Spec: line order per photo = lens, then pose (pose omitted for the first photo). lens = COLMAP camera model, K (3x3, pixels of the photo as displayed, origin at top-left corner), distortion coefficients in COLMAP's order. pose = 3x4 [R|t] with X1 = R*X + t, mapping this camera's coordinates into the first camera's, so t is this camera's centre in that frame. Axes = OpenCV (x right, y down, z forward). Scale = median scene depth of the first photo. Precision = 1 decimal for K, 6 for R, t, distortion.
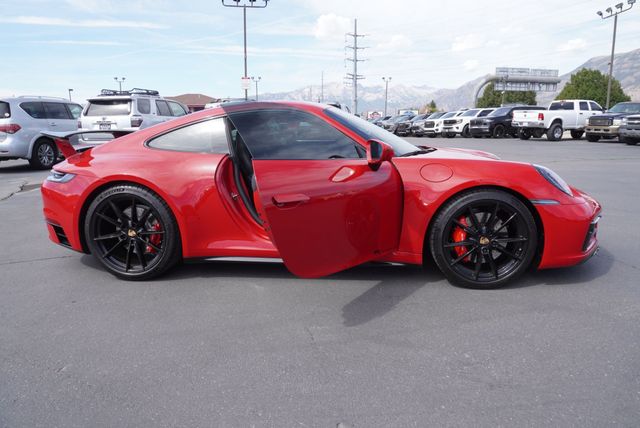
lens RADIAL K [[427.2, 0, 320.6], [0, 427.2, 209.6], [0, 0, 1]] dist [-0.049531, 0.024302]
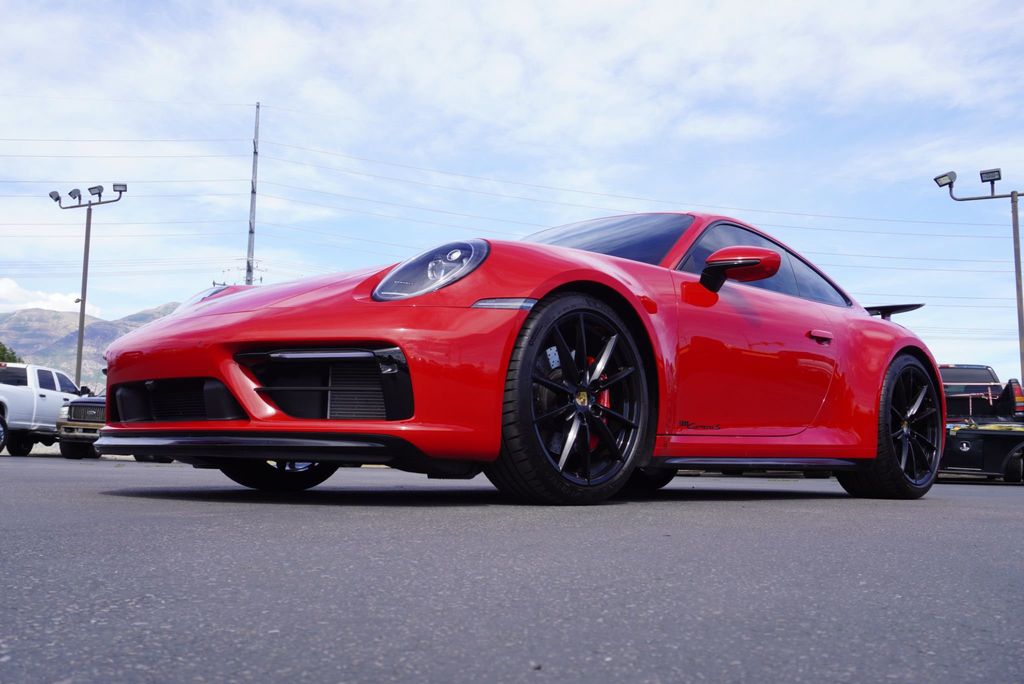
lens RADIAL K [[1023.2, 0, 508.9], [0, 1023.2, 350.4], [0, 0, 1]] dist [-0.009524, 0.000000]
pose [[0.466346, 0.136012, 0.874084, -0.084561], [0.137309, 0.965003, -0.223417, 0.028372], [-0.873881, 0.224209, 0.431350, 0.108692]]
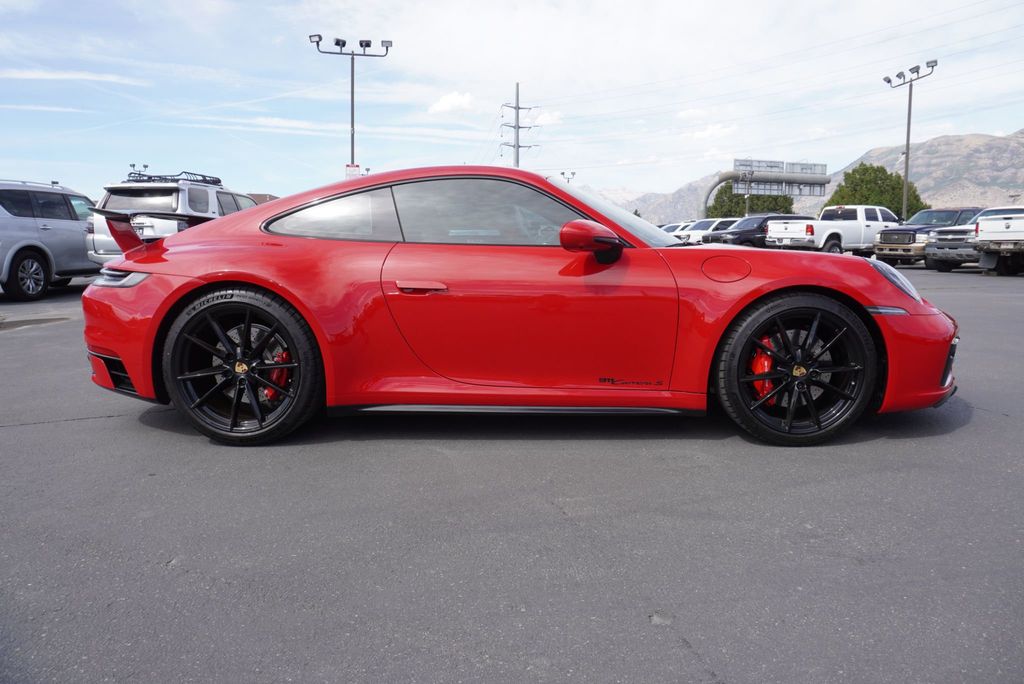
lens RADIAL K [[683.5, 0, 513.8], [0, 683.5, 339.0], [0, 0, 1]] dist [-0.049531, 0.024302]
pose [[0.996912, -0.002202, 0.078501, -0.019079], [0.007176, 0.997979, -0.063143, 0.011806], [-0.078203, 0.063511, 0.994912, -0.002579]]
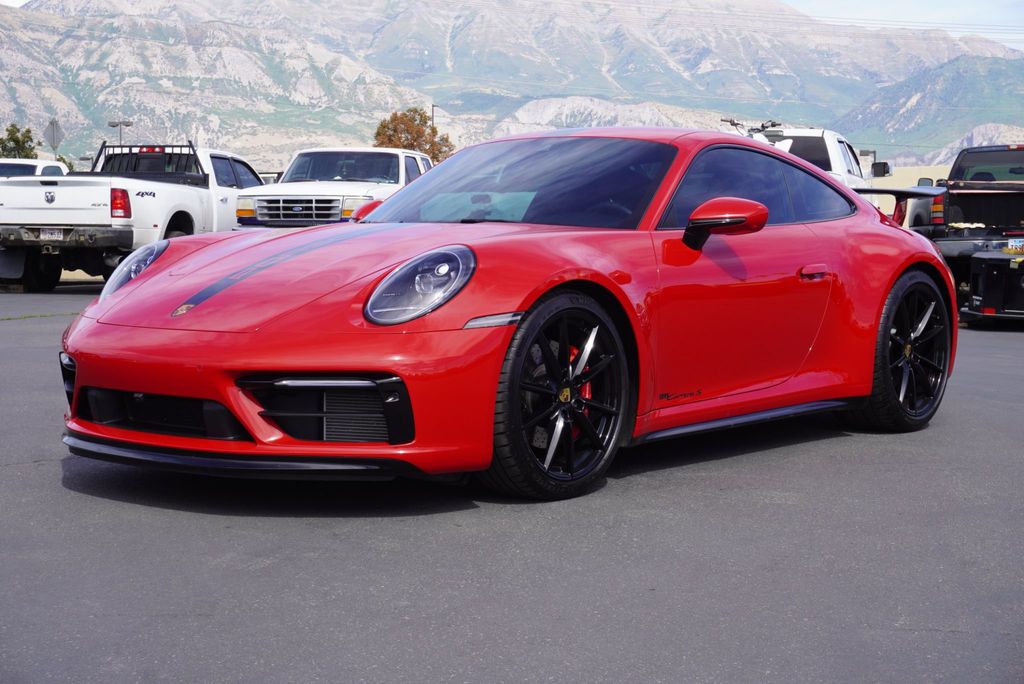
lens RADIAL K [[1615.8, 0, 509.3], [0, 1615.8, 347.1], [0, 0, 1]] dist [0.026536, 0.000000]
pose [[0.397264, -0.036690, 0.916971, -0.172097], [0.159900, 0.986683, -0.029795, 0.001549], [-0.903666, 0.158461, 0.397841, 0.075929]]
